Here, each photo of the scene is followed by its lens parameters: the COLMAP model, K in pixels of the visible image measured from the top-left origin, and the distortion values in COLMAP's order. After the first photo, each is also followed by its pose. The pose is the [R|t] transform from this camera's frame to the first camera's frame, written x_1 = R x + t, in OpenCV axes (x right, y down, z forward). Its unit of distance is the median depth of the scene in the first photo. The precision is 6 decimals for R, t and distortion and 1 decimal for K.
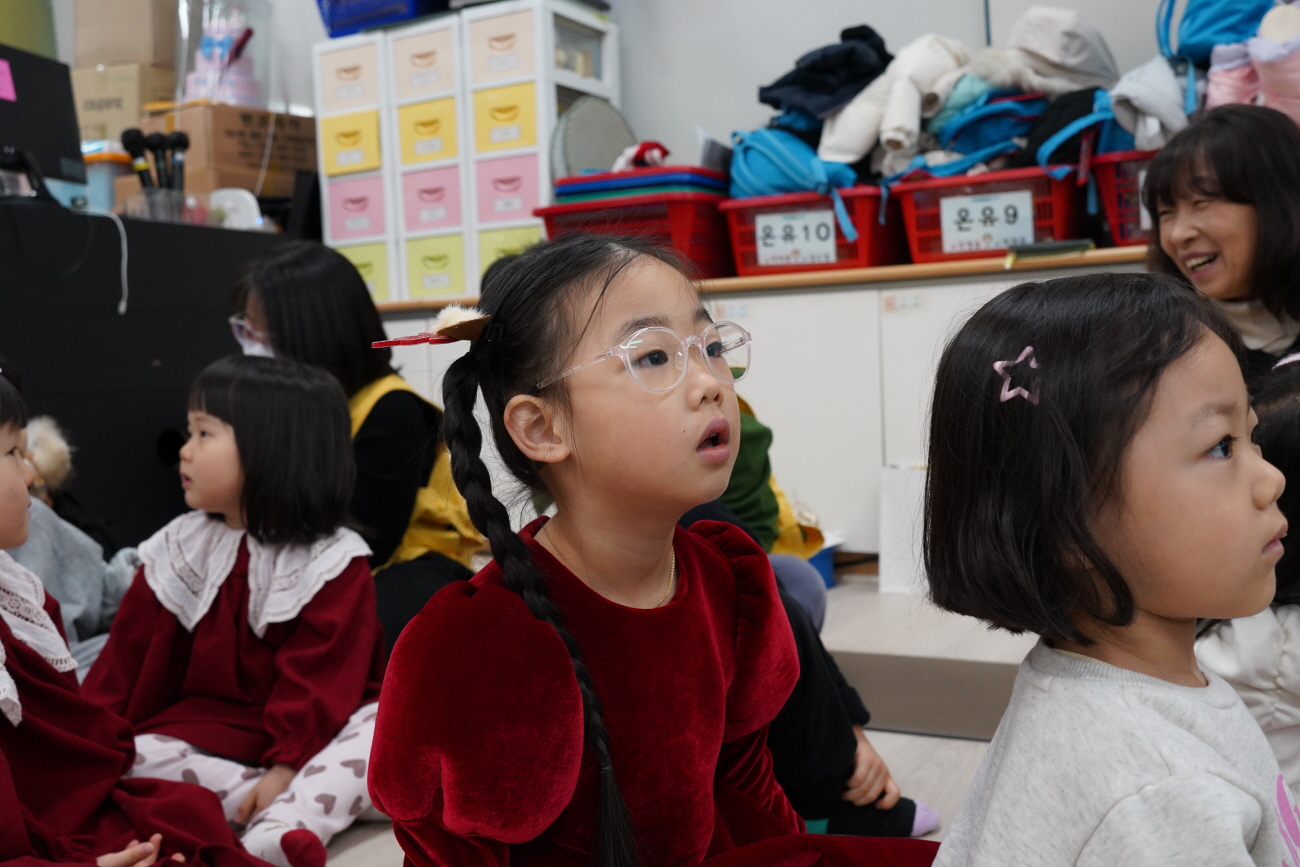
lens RADIAL K [[1345.3, 0, 649.8], [0, 1345.3, 432.9], [0, 0, 1]] dist [0.007653, 0.000000]
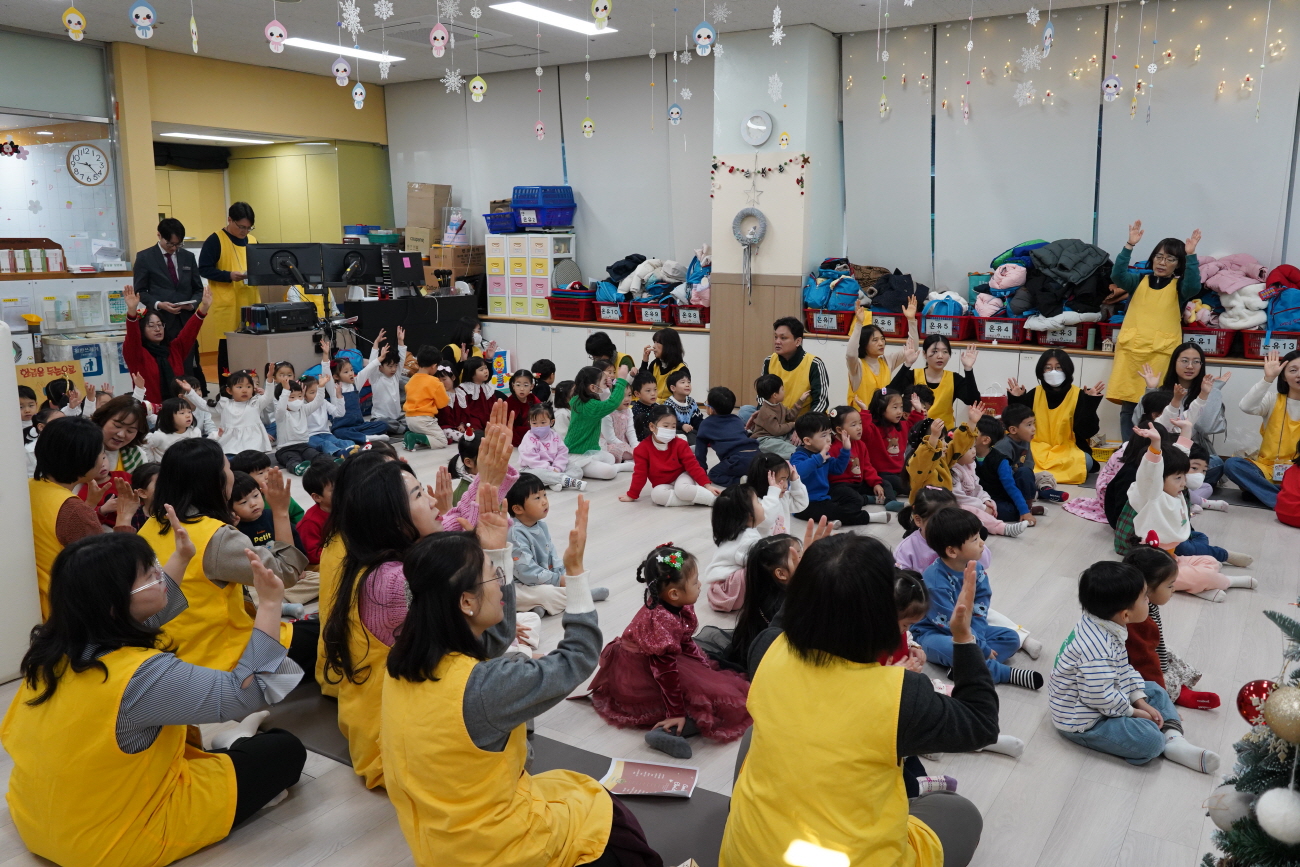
lens RADIAL K [[1045.2, 0, 653.0], [0, 1045.2, 430.7], [0, 0, 1]] dist [0.004362, 0.000551]
pose [[0.996985, 0.049483, -0.059764, 0.403711], [-0.041037, 0.989981, 0.135105, -0.208734], [0.065851, -0.132246, 0.989027, -1.880802]]
